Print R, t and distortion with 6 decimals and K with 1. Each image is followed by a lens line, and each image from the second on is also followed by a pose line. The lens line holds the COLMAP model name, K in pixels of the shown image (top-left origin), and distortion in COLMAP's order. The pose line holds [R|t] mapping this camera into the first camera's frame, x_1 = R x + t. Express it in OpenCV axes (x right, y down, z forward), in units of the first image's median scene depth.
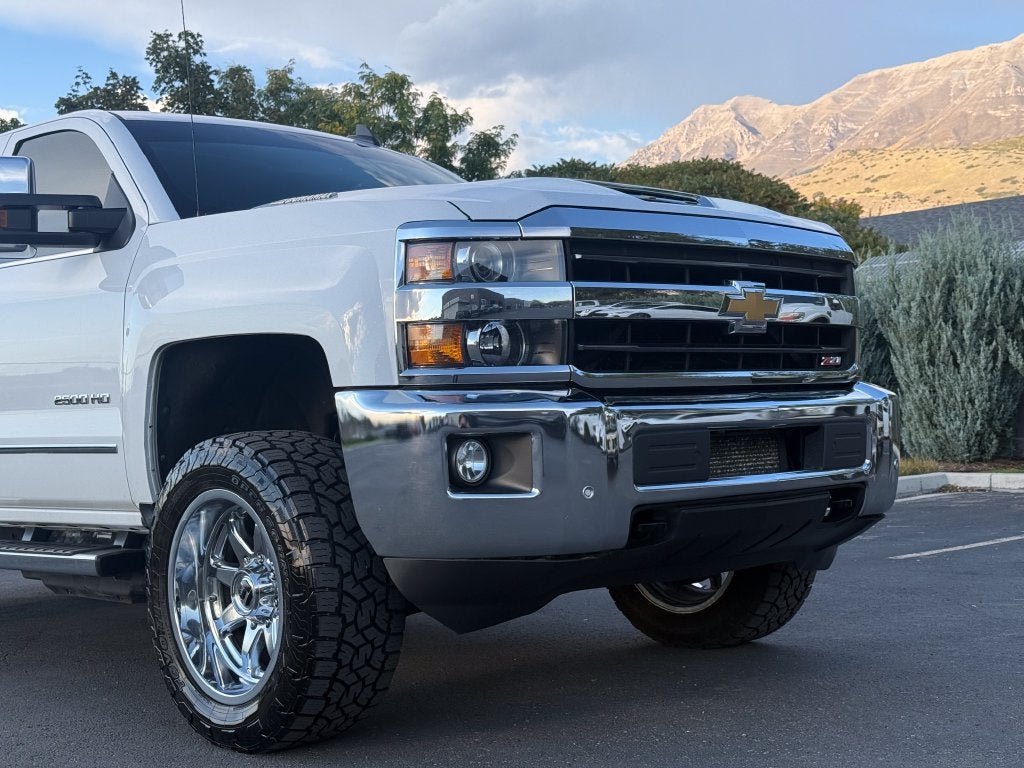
lens RADIAL K [[1414.9, 0, 512.0], [0, 1414.9, 382.3], [0, 0, 1]] dist [0.153225, 0.000000]
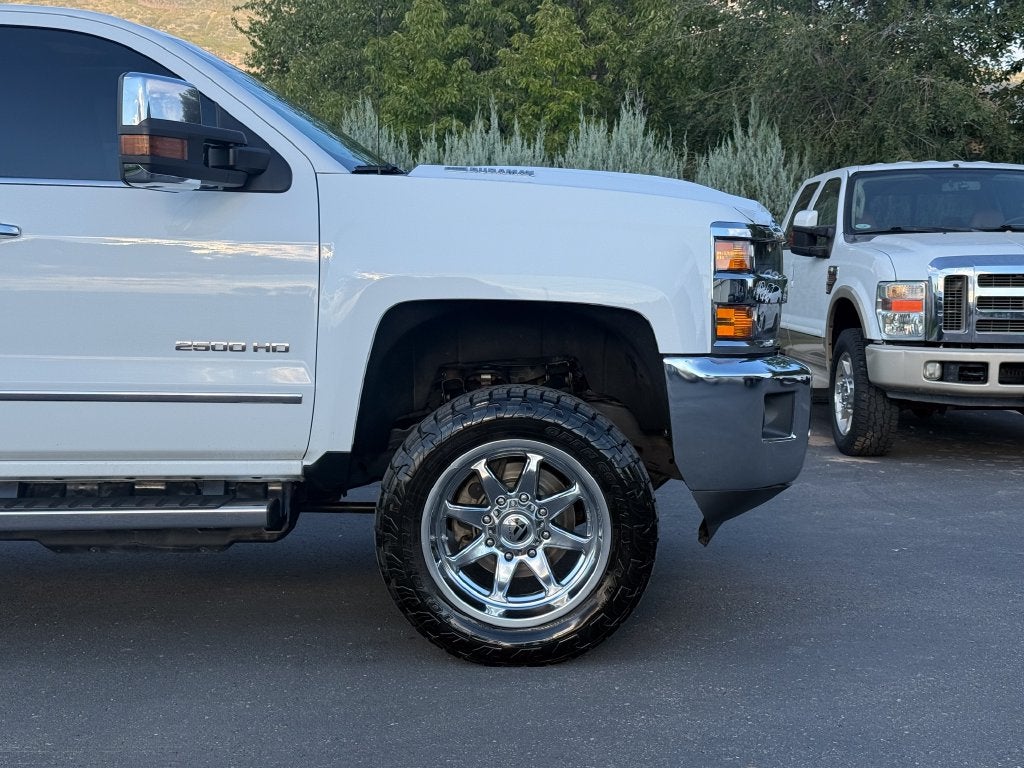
lens RADIAL K [[1414.9, 0, 505.1], [0, 1414.9, 354.7], [0, 0, 1]] dist [0.153225, 0.000000]
pose [[0.684560, -0.001850, 0.728955, -0.897175], [-0.048258, 0.997688, 0.047851, -0.038435], [-0.727358, -0.067935, 0.682888, 0.223716]]
